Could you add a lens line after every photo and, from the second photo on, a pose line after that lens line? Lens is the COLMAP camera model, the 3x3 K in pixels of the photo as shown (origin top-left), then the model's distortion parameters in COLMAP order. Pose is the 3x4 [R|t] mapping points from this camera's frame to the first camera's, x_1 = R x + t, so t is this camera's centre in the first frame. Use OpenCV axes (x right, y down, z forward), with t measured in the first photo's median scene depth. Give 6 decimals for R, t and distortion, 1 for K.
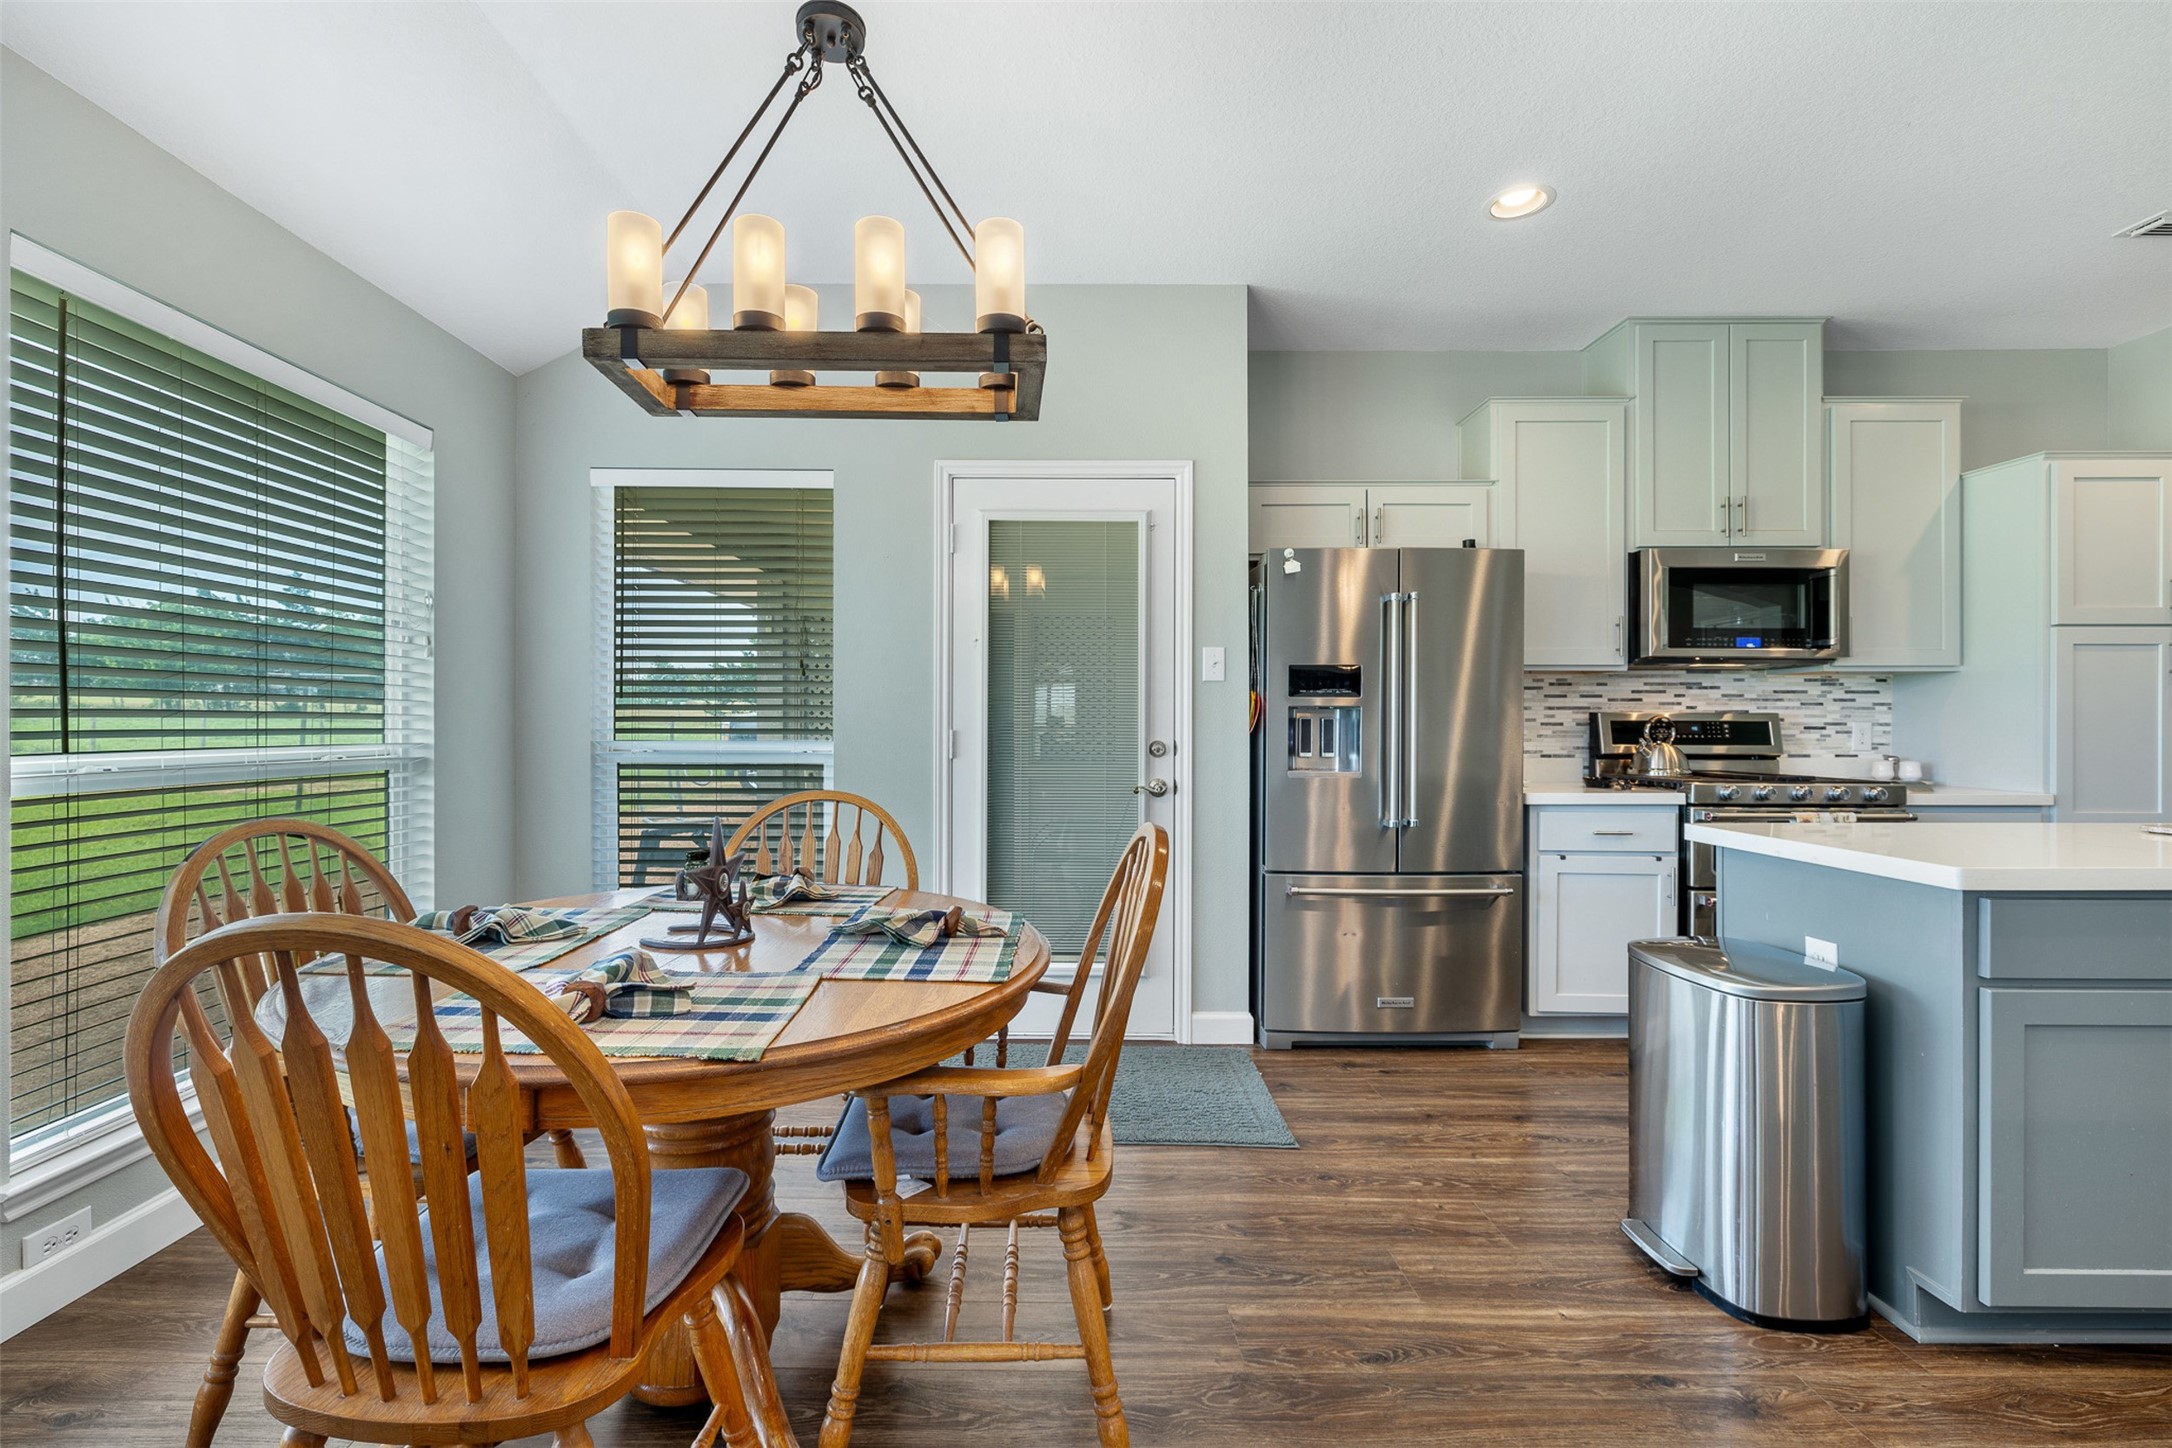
lens RADIAL K [[909.1, 0, 1082.0], [0, 909.1, 728.9], [0, 0, 1]] dist [0.001310, 0.000199]
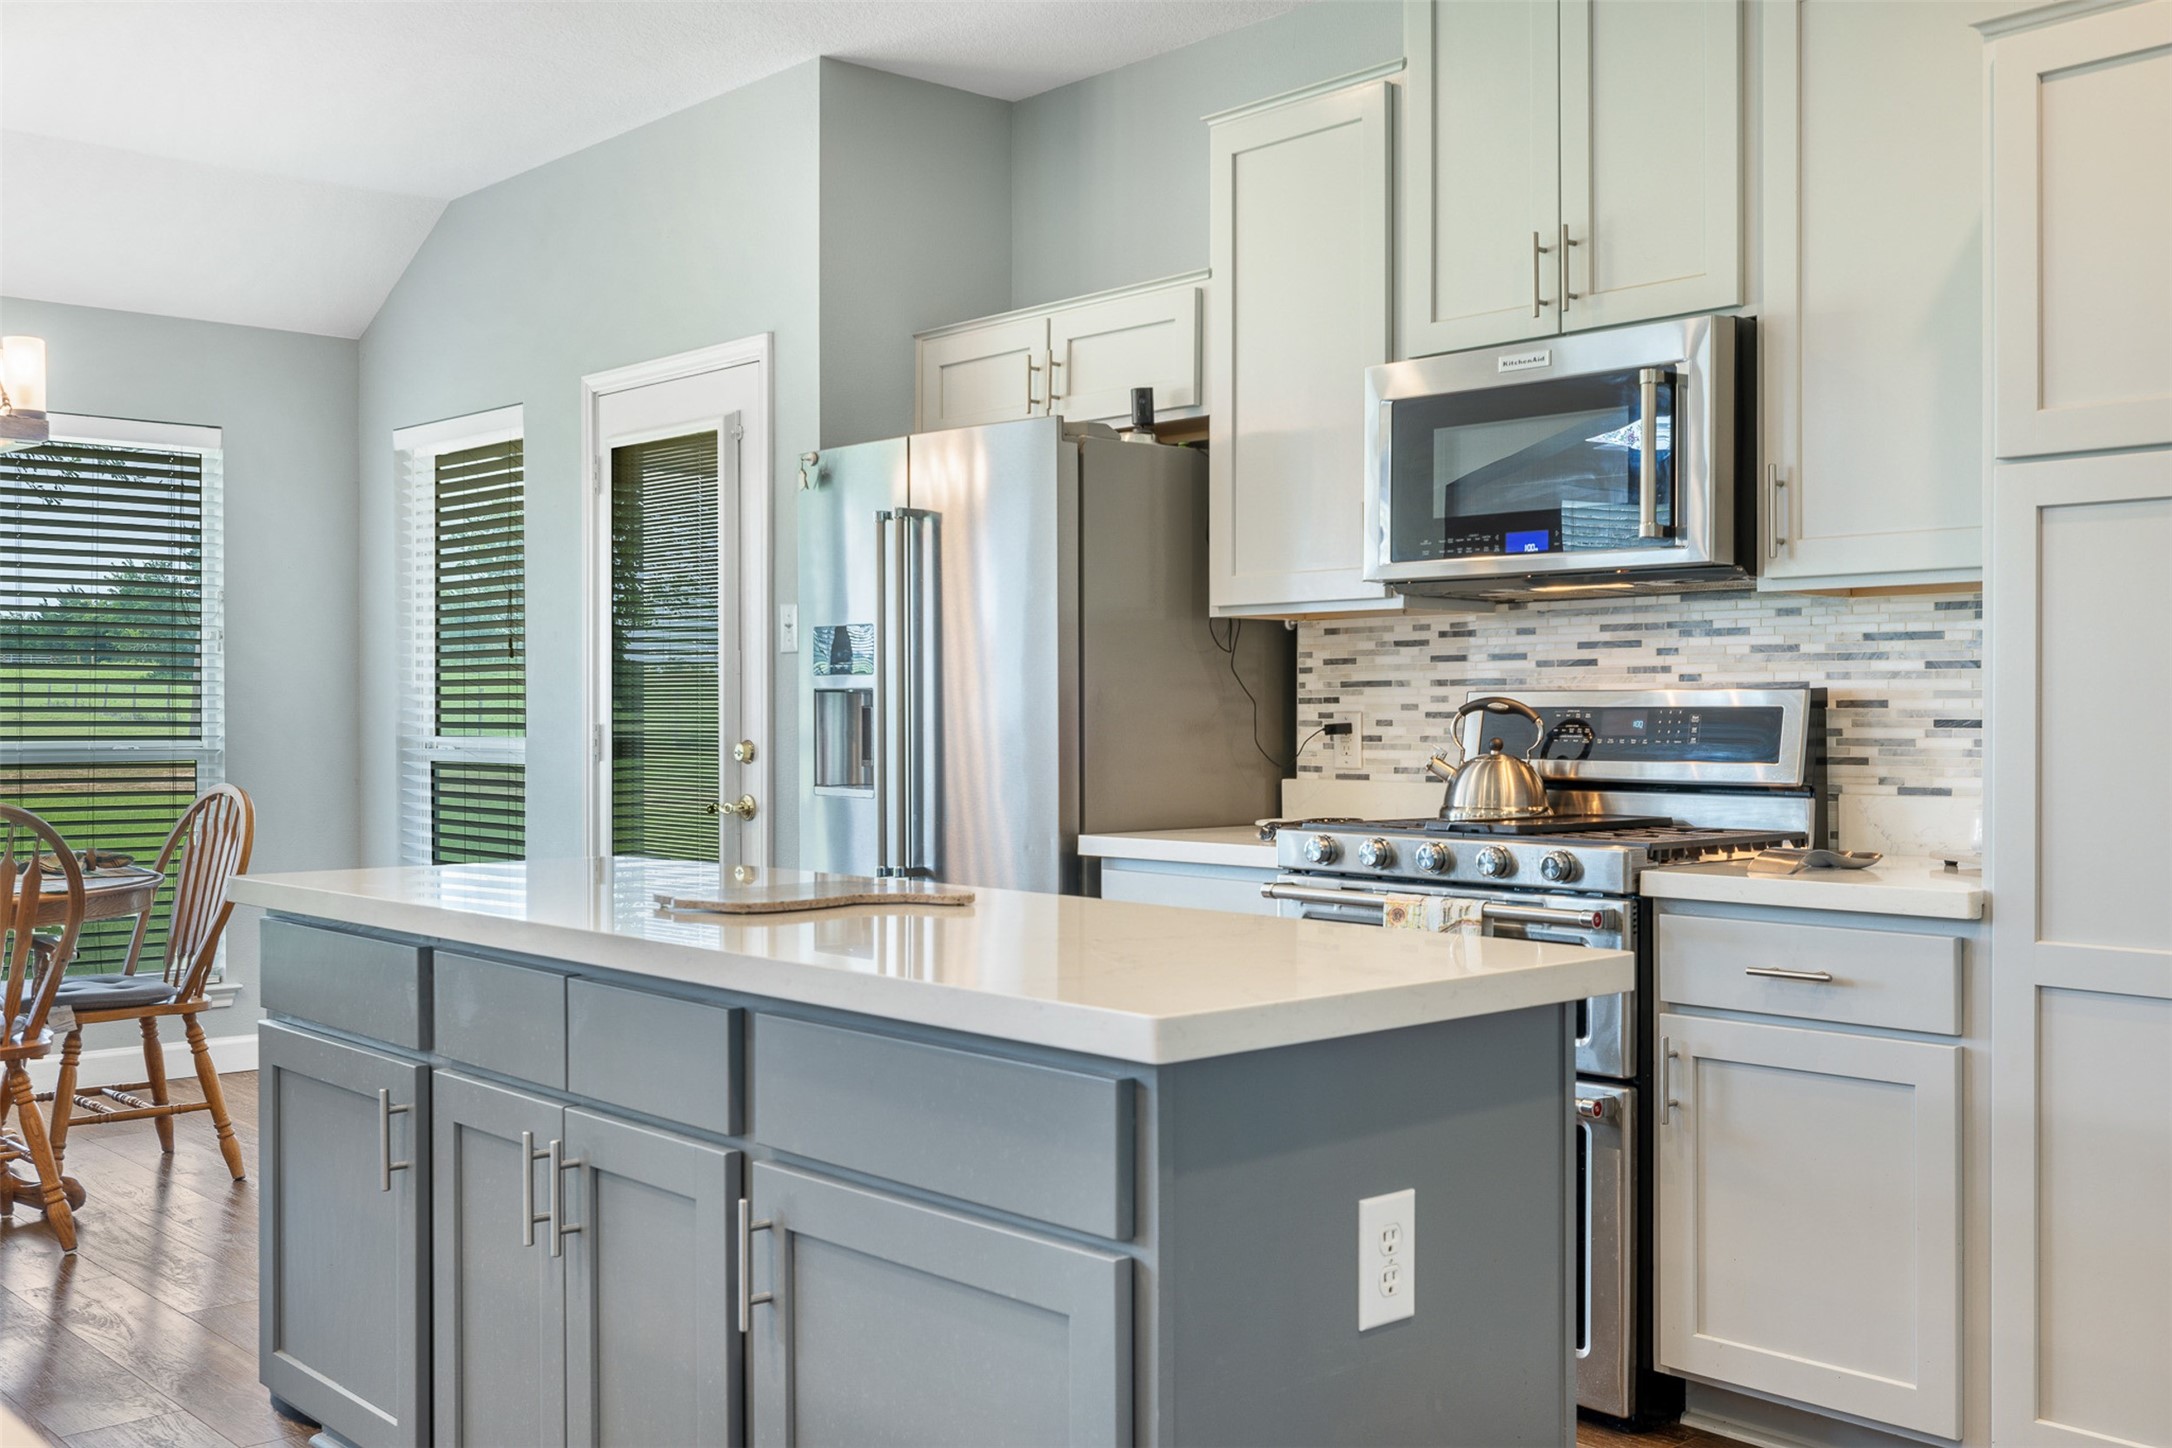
lens RADIAL K [[2087.6, 0, 1071.8], [0, 2087.6, 720.5], [0, 0, 1]] dist [-0.009780, 0.000000]
pose [[0.683276, 0.000196, -0.730160, 1.227717], [-0.004322, 0.999984, -0.003777, 0.002760], [0.730147, 0.005736, 0.683266, 0.080573]]
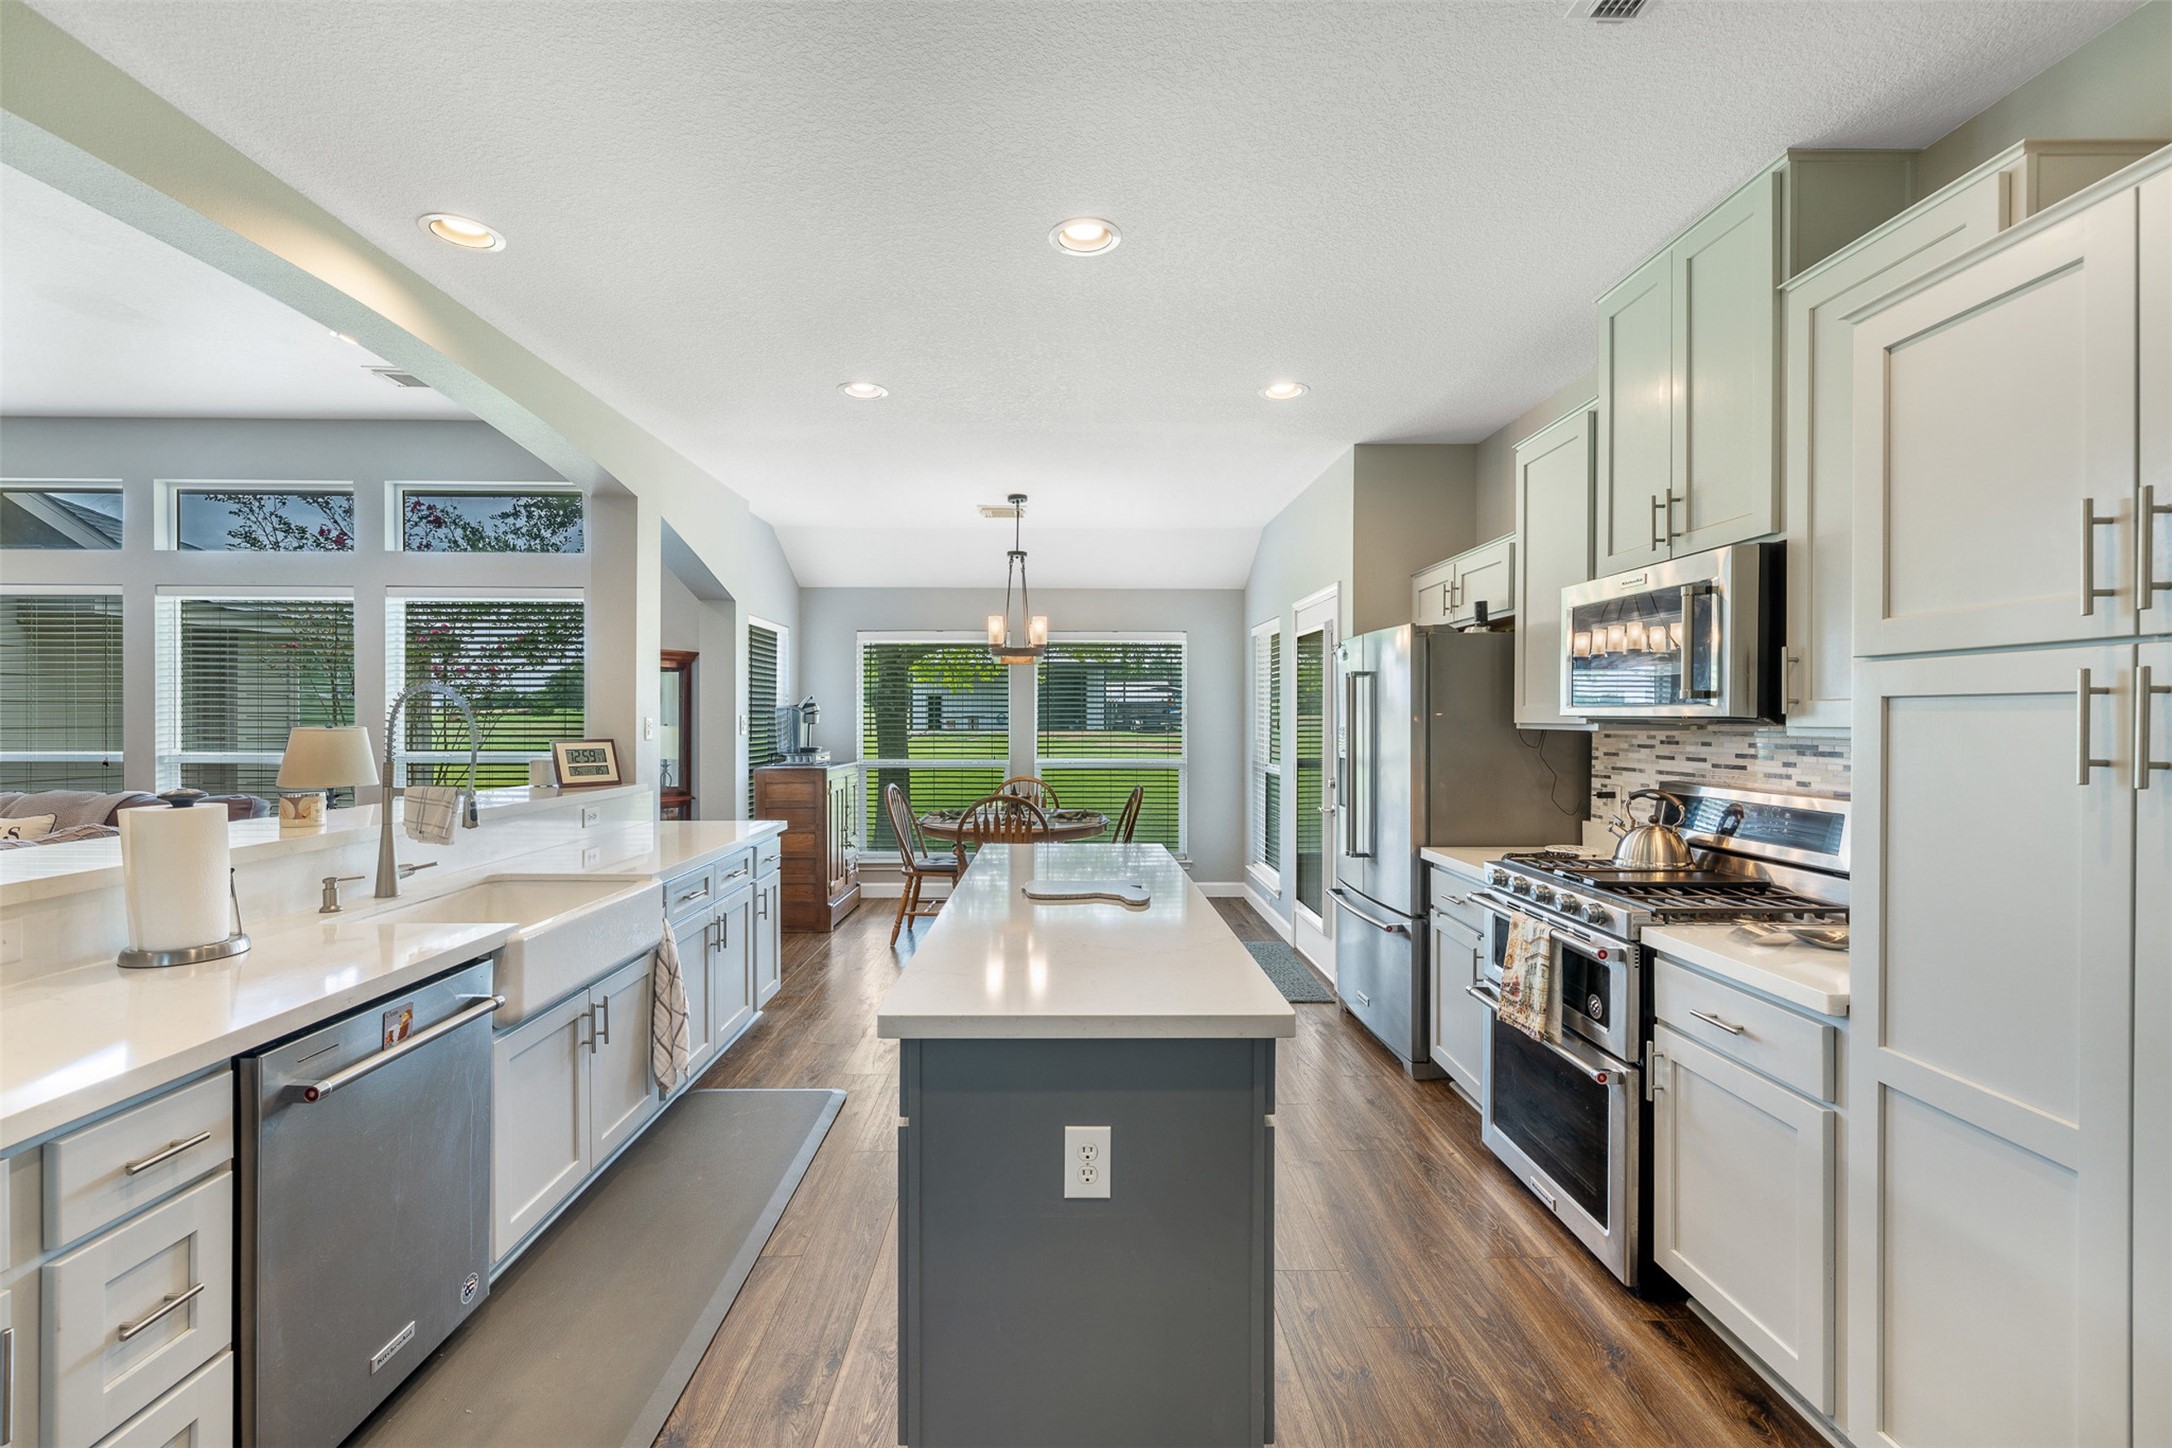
lens RADIAL K [[909.1, 0, 1075.9], [0, 909.1, 722.8], [0, 0, 1]] dist [0.001310, 0.000199]
pose [[0.030183, 0.003377, -0.999539, 1.314180], [-0.007028, 0.999970, 0.003167, -0.066228], [0.999520, 0.006929, 0.030206, 0.475166]]
